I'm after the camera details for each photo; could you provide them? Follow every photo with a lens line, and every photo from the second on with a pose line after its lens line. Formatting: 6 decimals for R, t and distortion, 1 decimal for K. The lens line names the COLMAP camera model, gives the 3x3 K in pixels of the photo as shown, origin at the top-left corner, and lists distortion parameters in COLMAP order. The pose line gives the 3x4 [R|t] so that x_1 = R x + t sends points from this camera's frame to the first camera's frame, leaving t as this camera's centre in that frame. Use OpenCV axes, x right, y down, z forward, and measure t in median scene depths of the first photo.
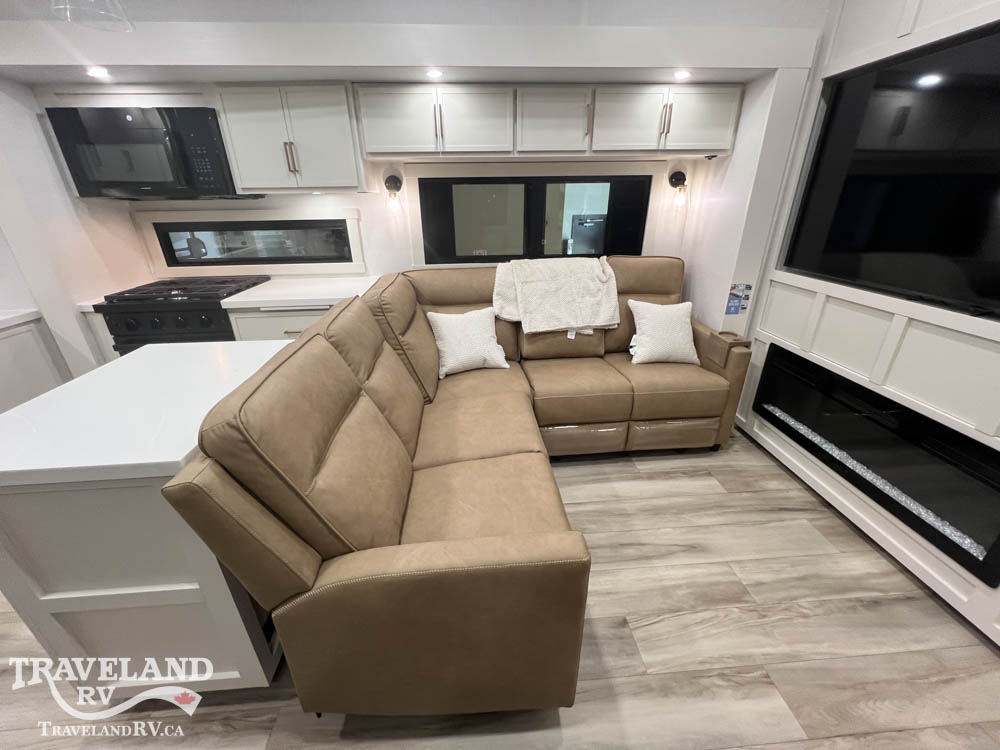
lens RADIAL K [[400.2, 0, 498.1], [0, 400.2, 372.4], [0, 0, 1]] dist [-0.001237, -0.000008]
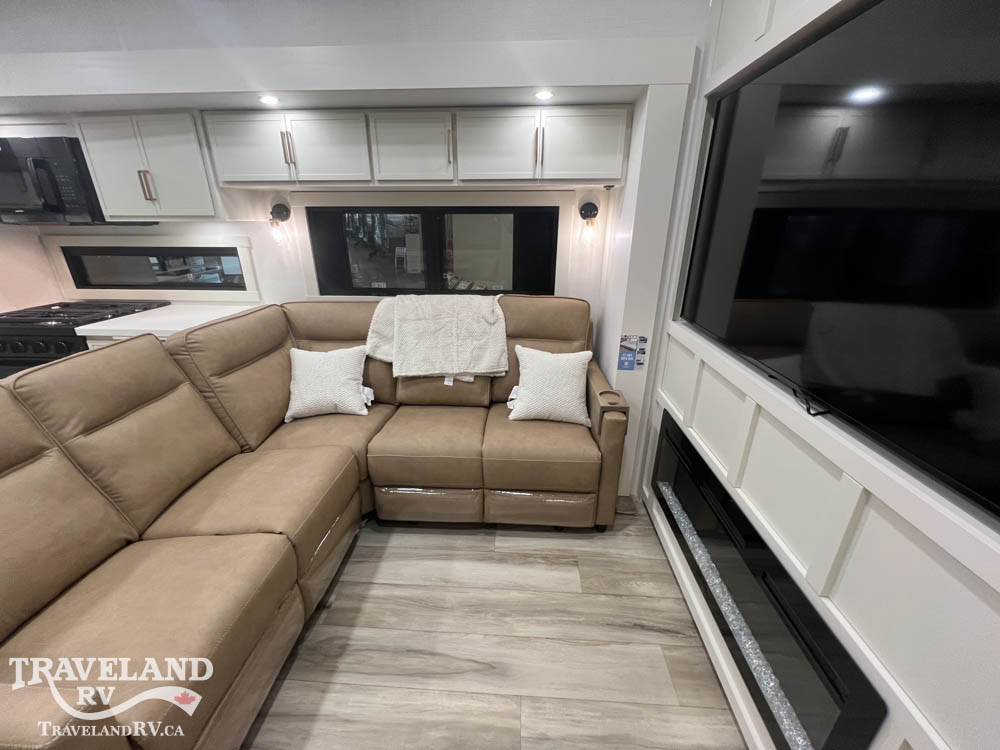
lens RADIAL K [[400.2, 0, 497.8], [0, 400.2, 372.6], [0, 0, 1]] dist [-0.001237, -0.000008]
pose [[0.991299, 0.060139, -0.117088, 0.458263], [-0.065526, 0.996936, -0.042715, -0.095147], [0.114160, 0.050016, 0.992203, 0.148490]]
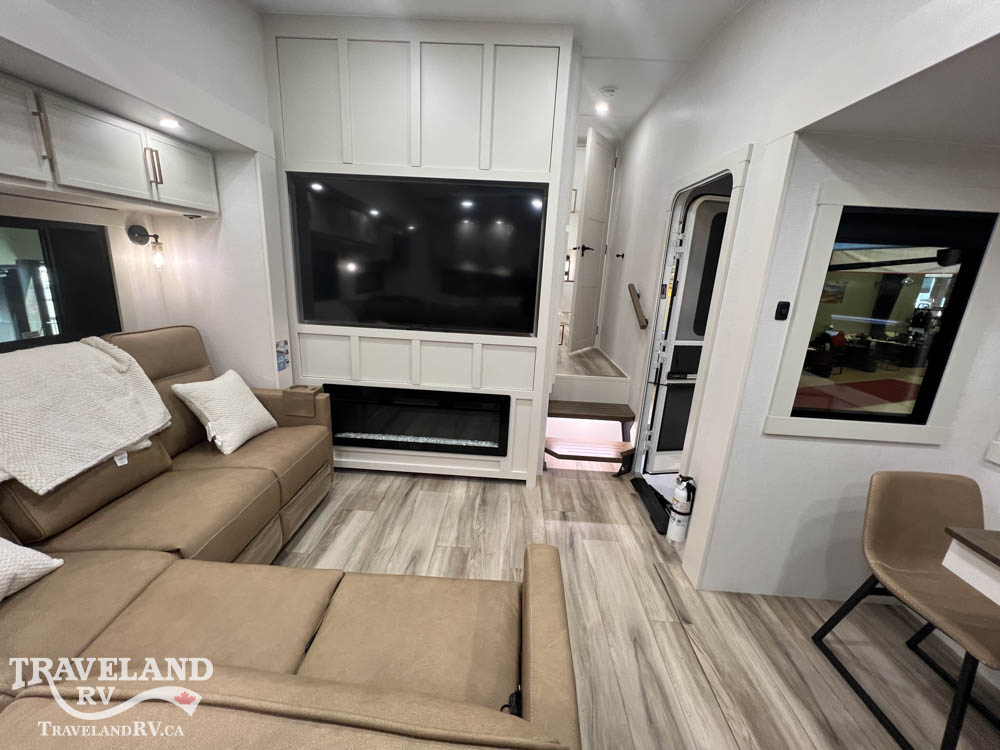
lens RADIAL K [[400.2, 0, 497.1], [0, 400.2, 373.5], [0, 0, 1]] dist [-0.001237, -0.000008]
pose [[0.111462, -0.240082, 0.964332, -0.387123], [0.349449, 0.917875, 0.188125, -0.151715], [-0.930302, 0.316016, 0.186205, 0.324806]]
